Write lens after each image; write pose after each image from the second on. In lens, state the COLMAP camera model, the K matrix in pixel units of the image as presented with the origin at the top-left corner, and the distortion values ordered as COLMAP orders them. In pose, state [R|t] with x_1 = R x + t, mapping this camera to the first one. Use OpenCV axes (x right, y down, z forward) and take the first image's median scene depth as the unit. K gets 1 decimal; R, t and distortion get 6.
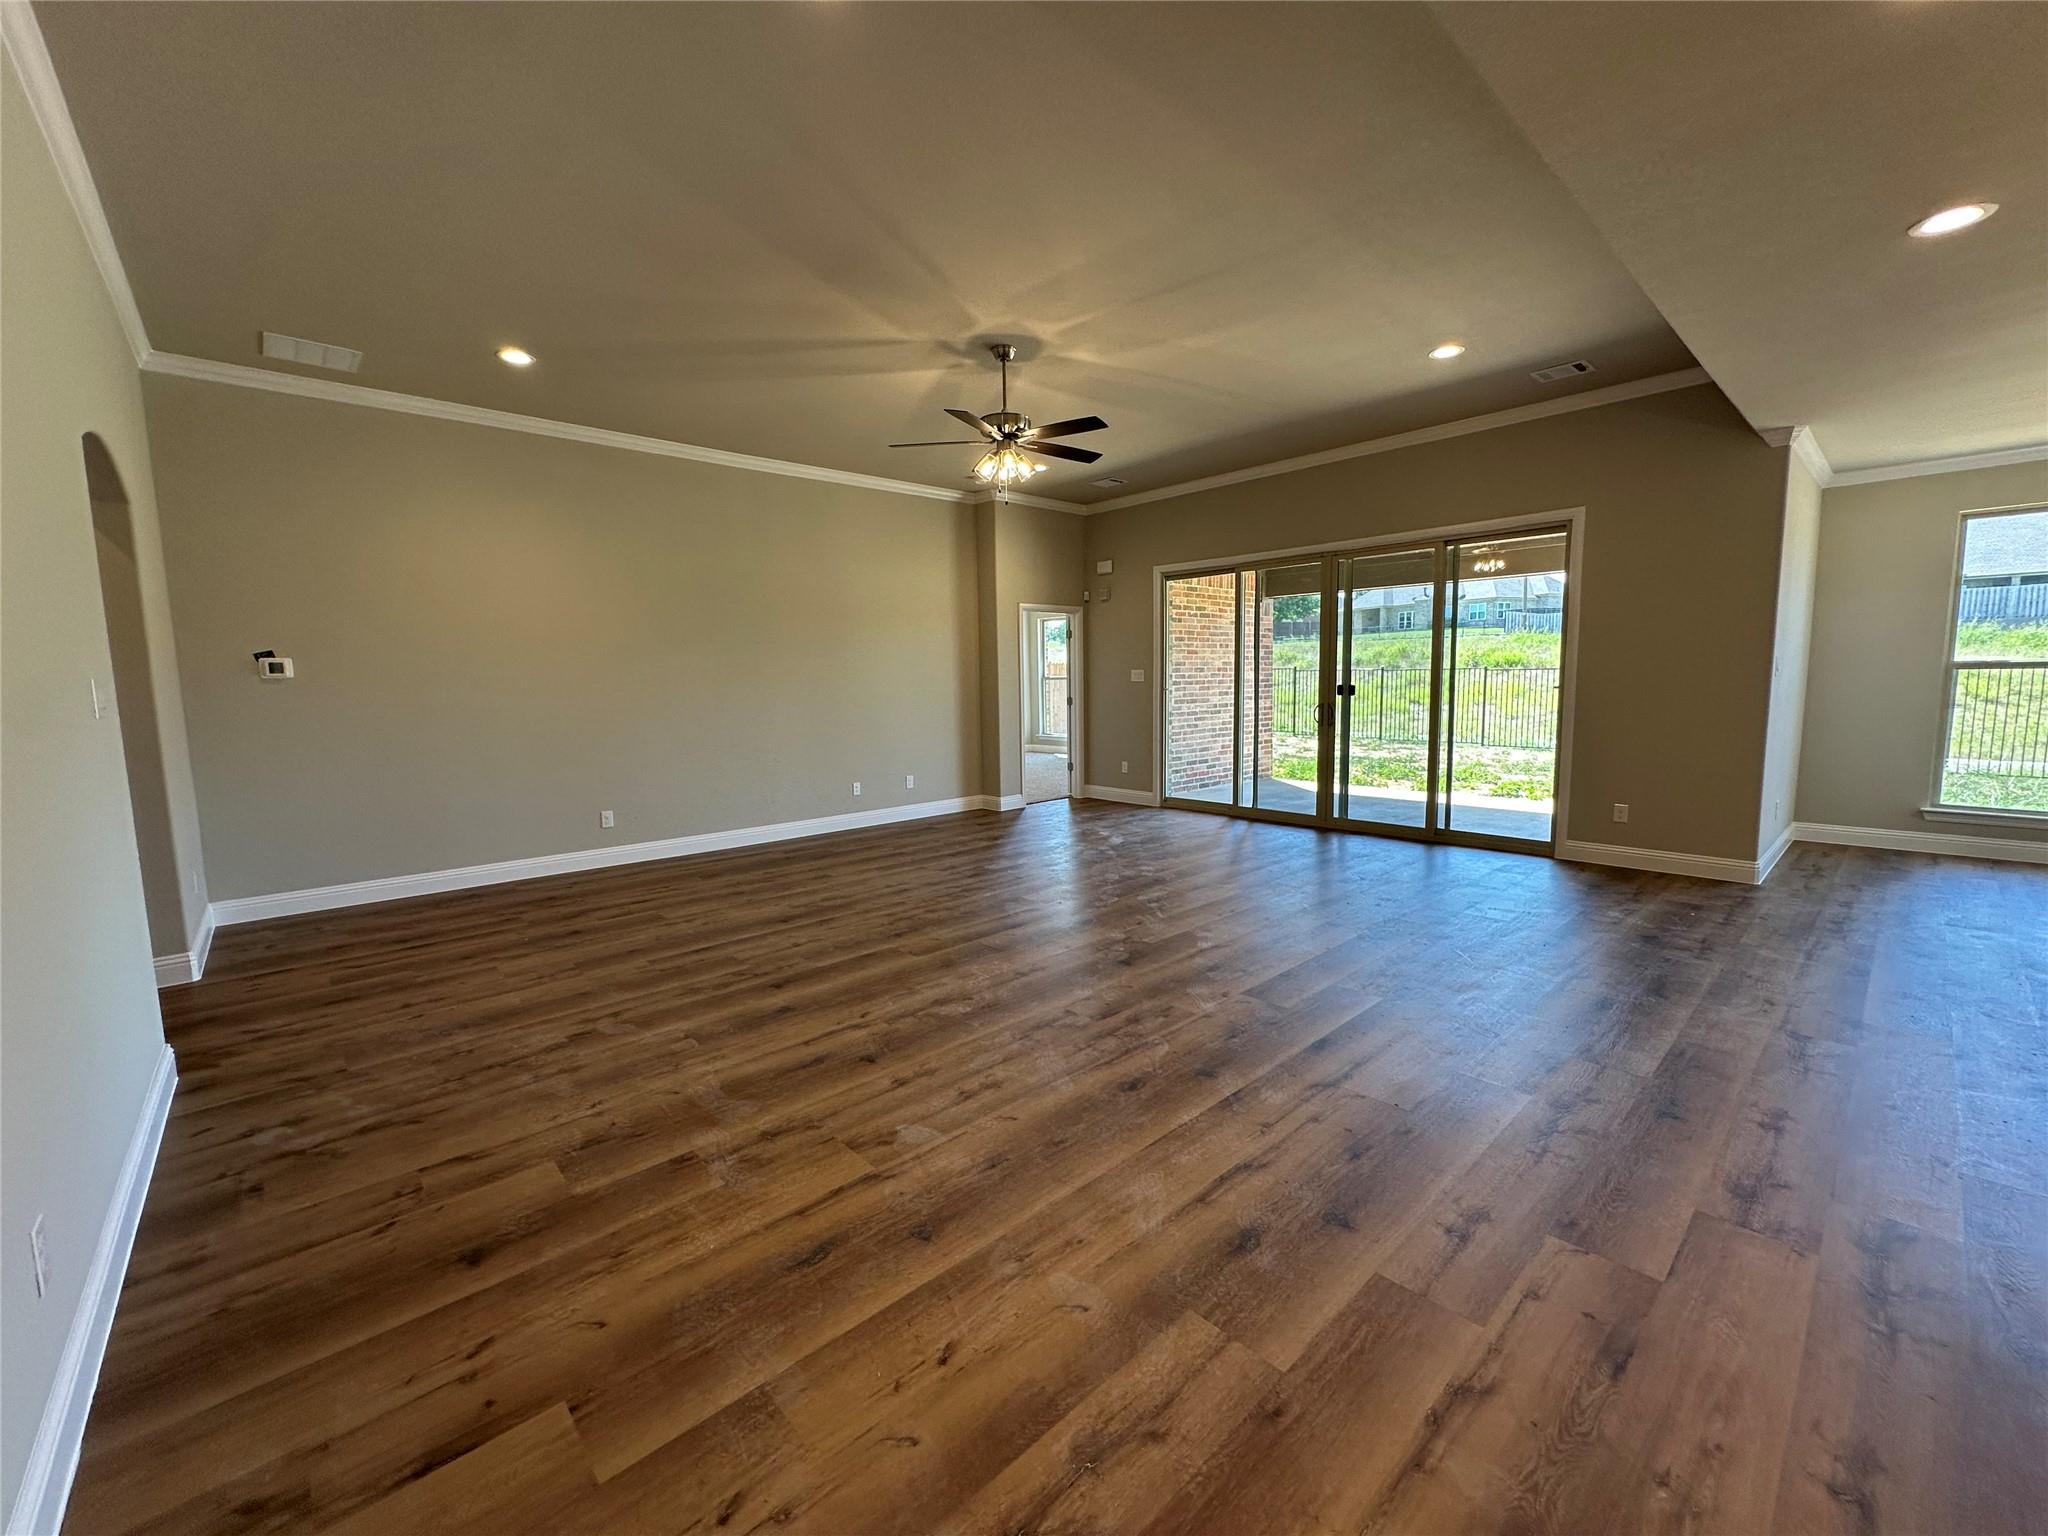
lens RADIAL K [[822.7, 0, 1028.5], [0, 822.7, 771.6], [0, 0, 1]] dist [0.000158, -0.000172]
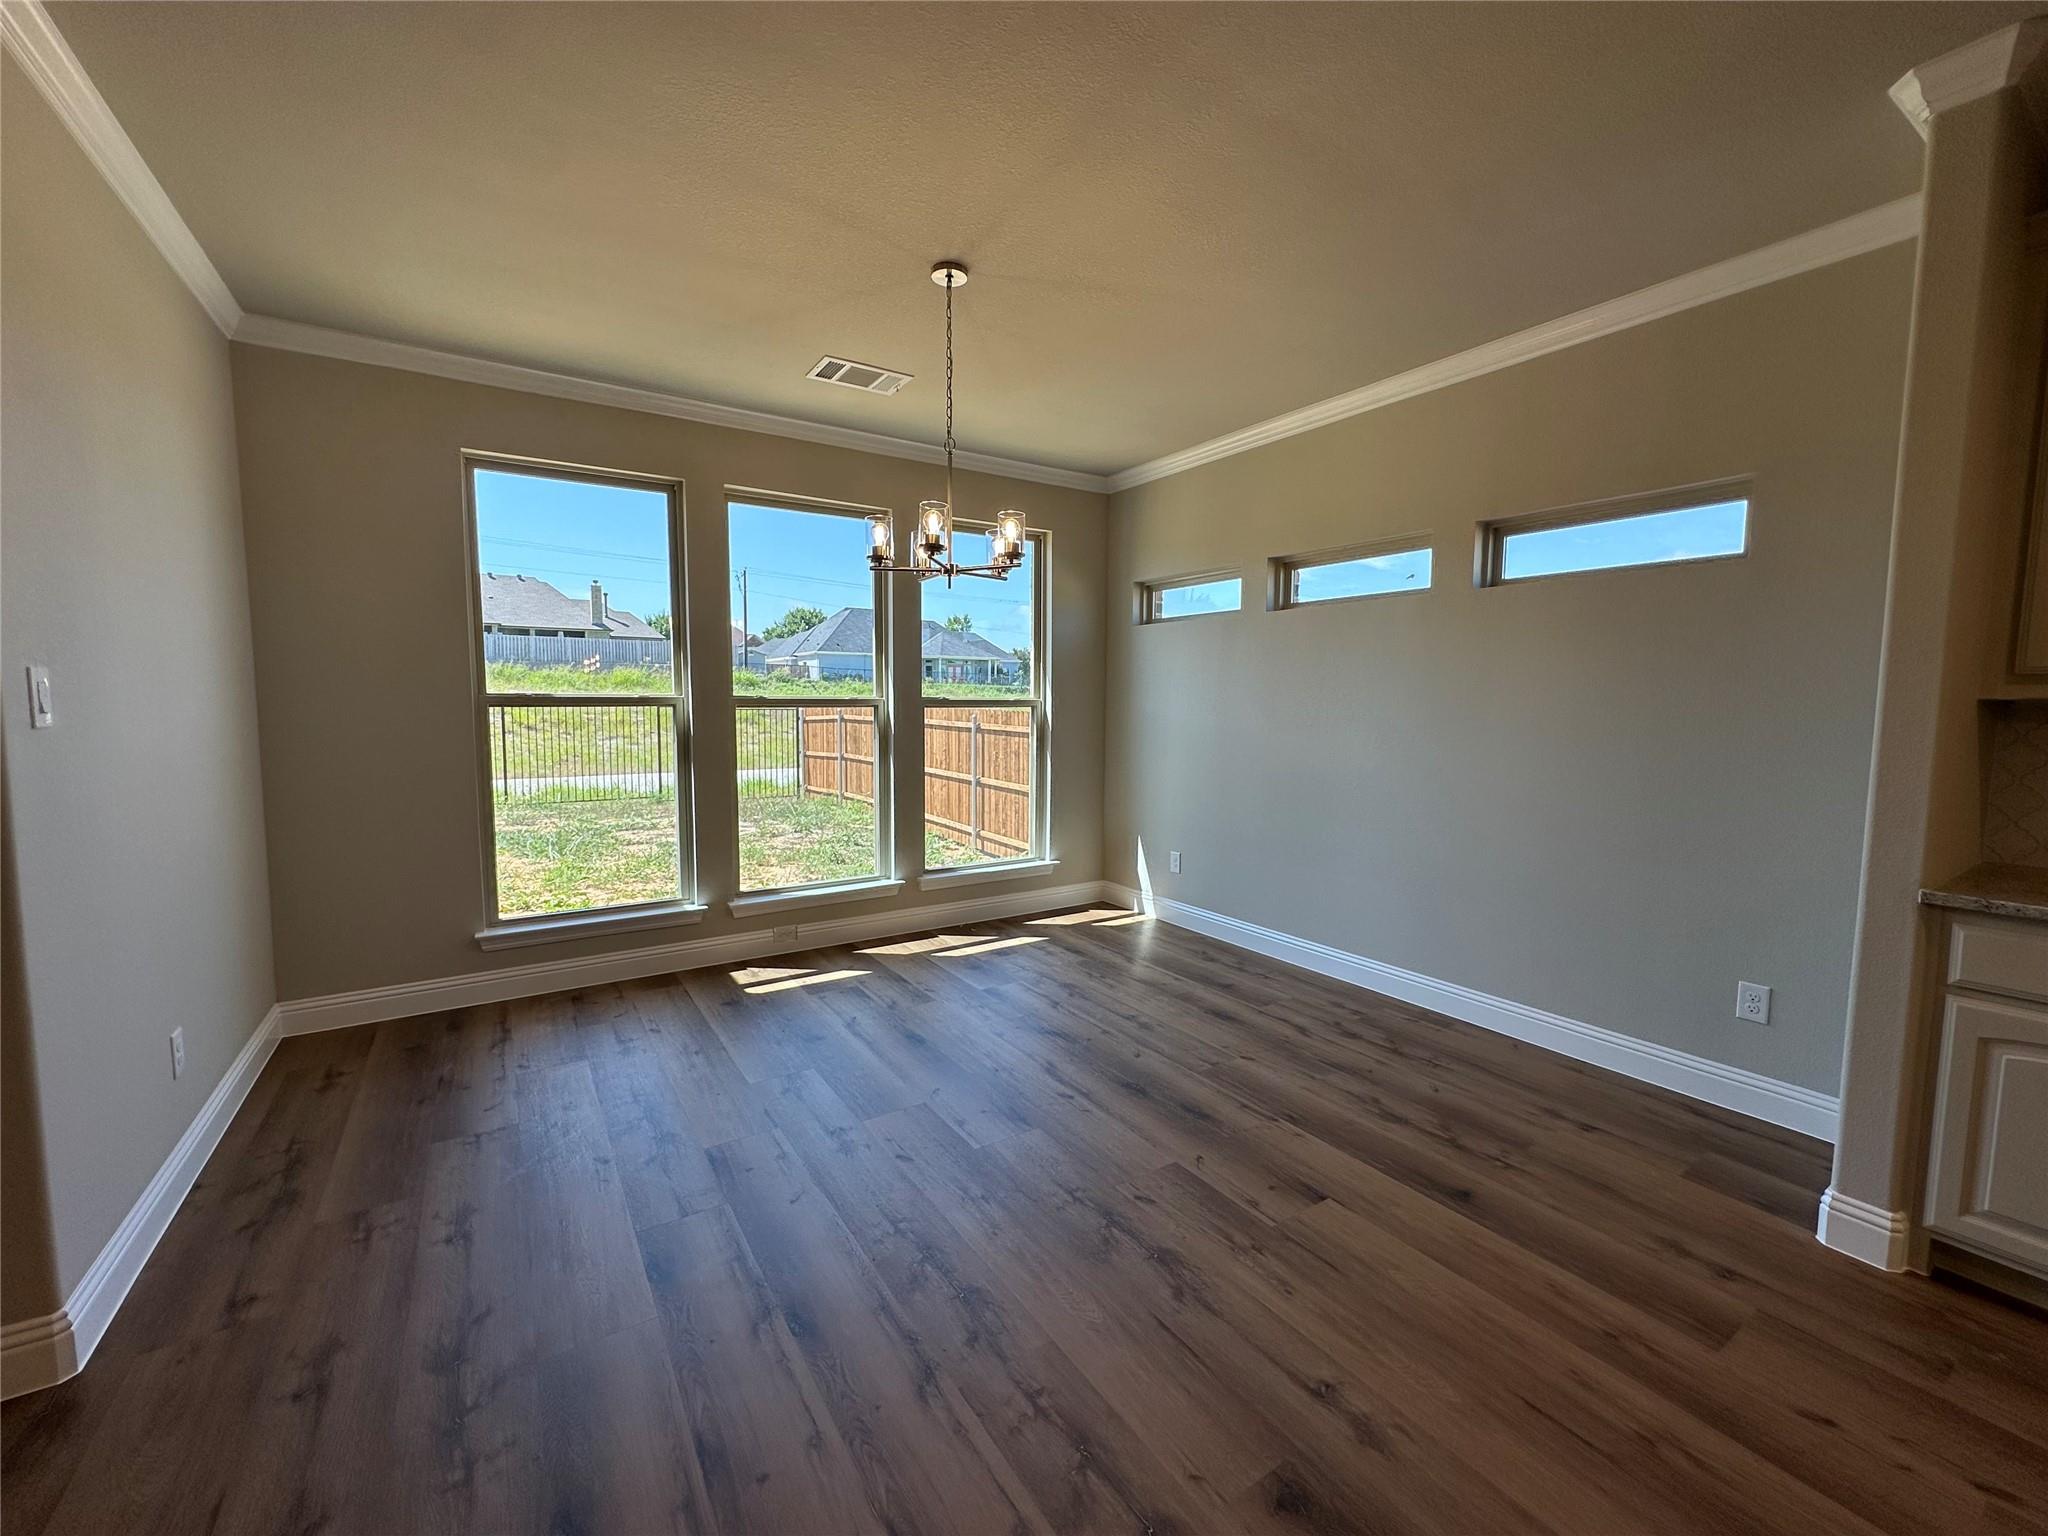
lens RADIAL K [[822.7, 0, 1027.1], [0, 822.7, 767.1], [0, 0, 1]] dist [0.000158, -0.000172]
pose [[0.165131, -0.066789, 0.984008, 0.522728], [0.105007, 0.993224, 0.049792, -0.060584], [-0.980666, 0.095106, 0.171025, 0.450841]]
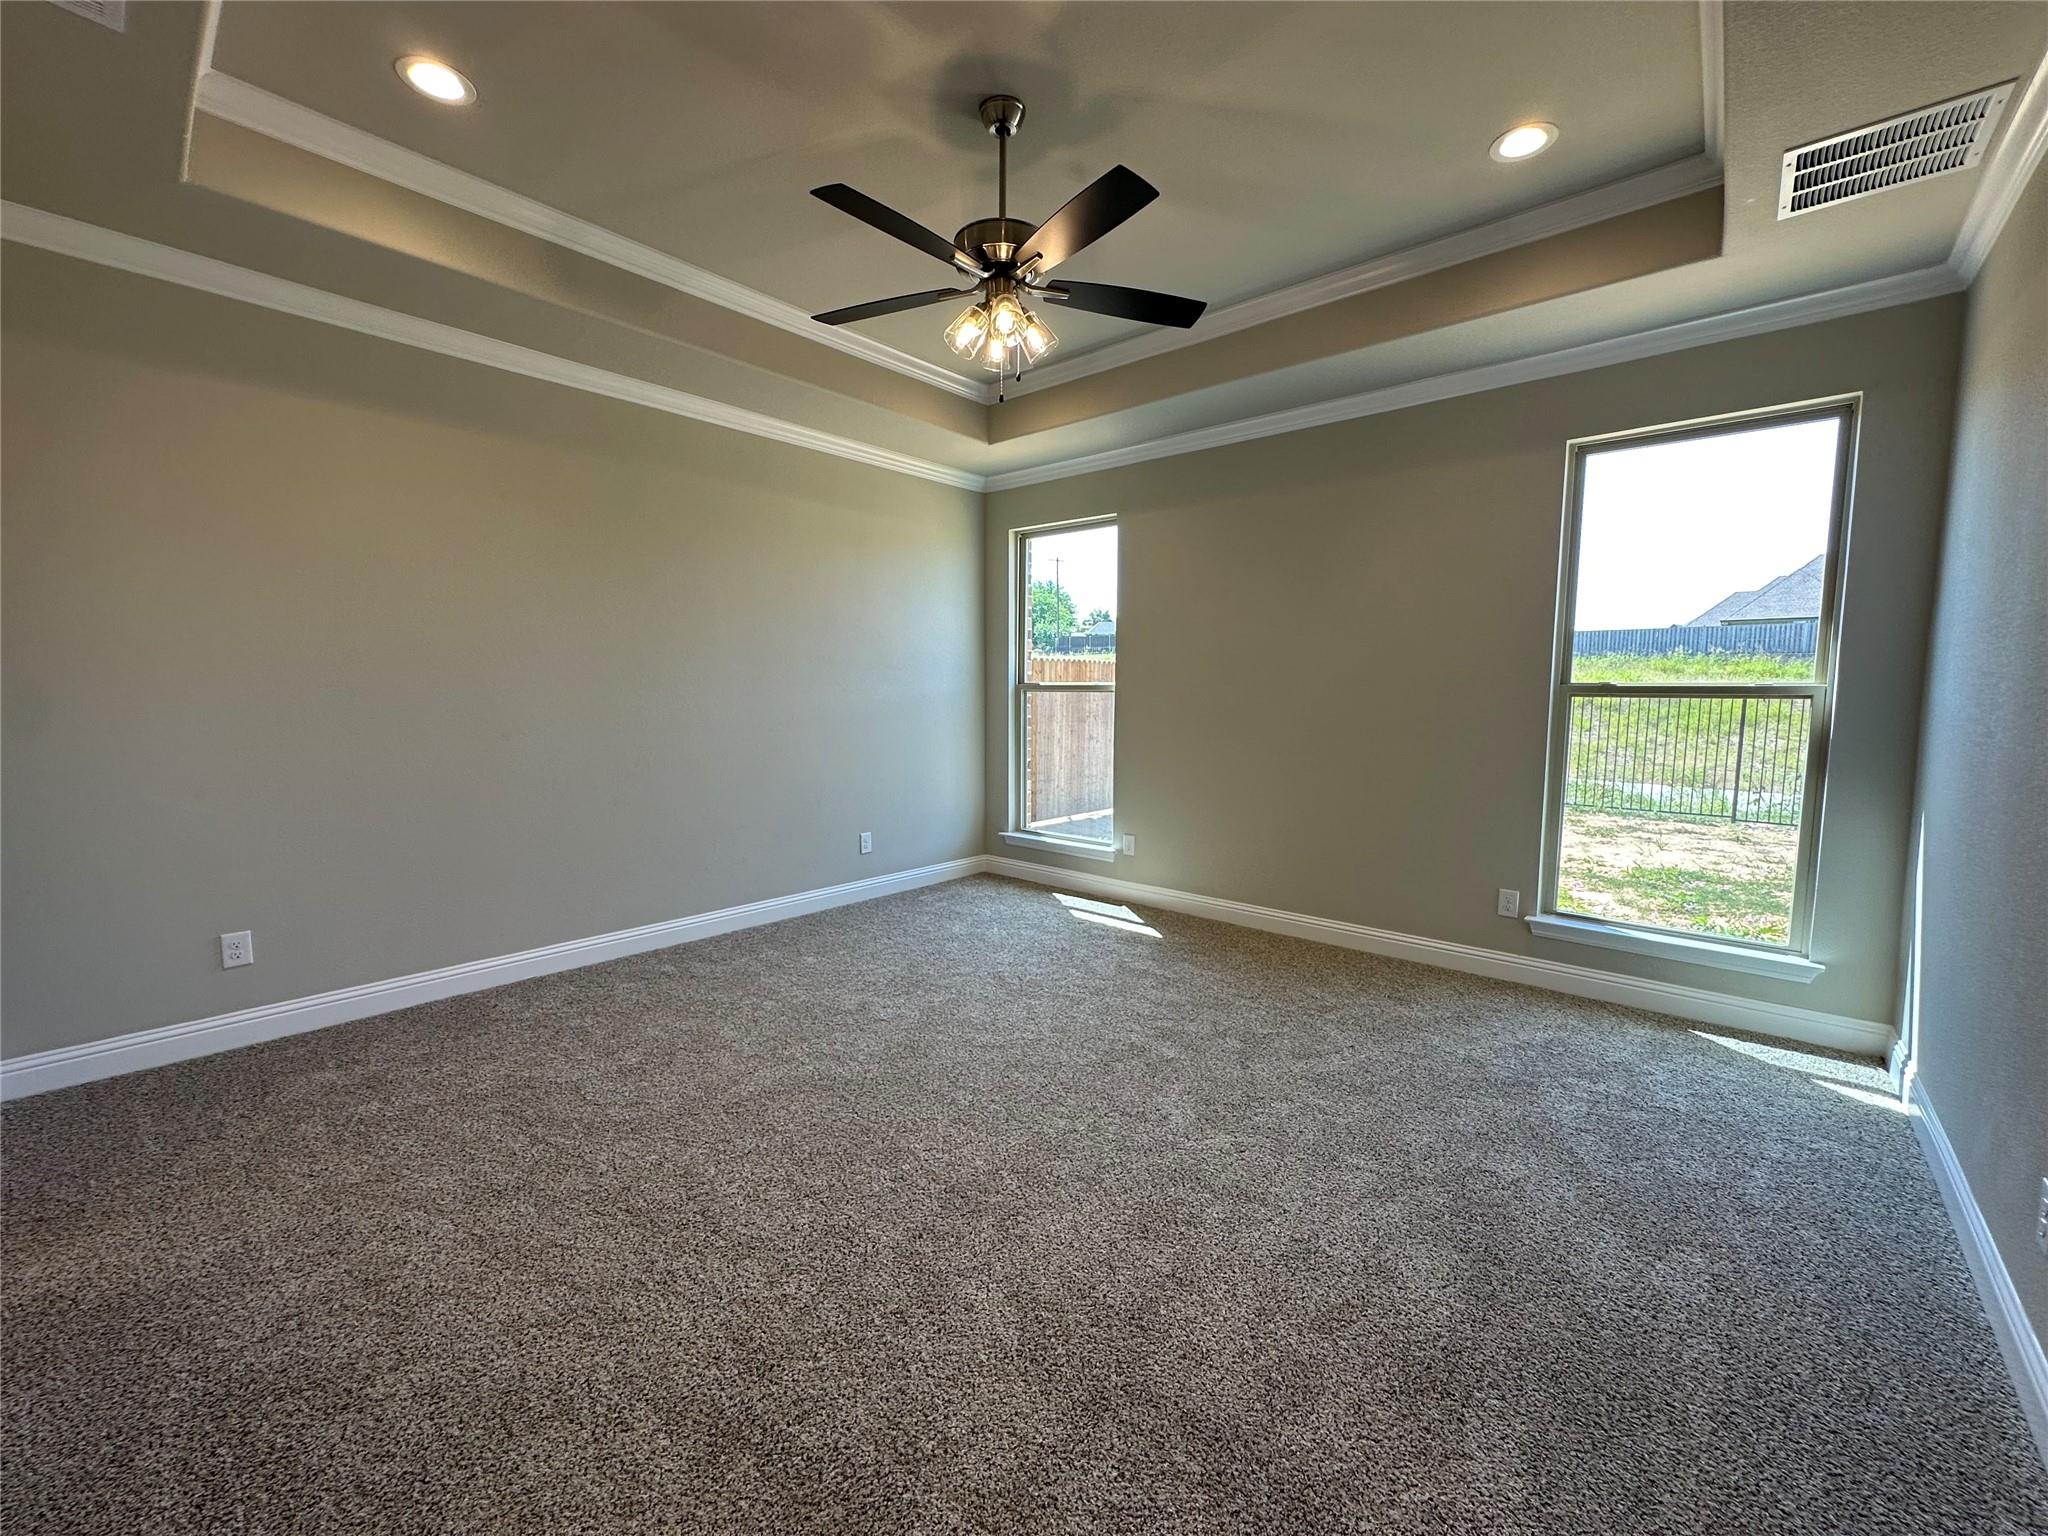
lens RADIAL K [[822.7, 0, 1013.2], [0, 822.7, 768.6], [0, 0, 1]] dist [0.000158, -0.000172]
pose [[0.993810, 0.004846, 0.110991, 0.580126], [-0.003362, 0.999903, -0.013553, -0.053940], [-0.111045, 0.013096, 0.993729, 0.389245]]
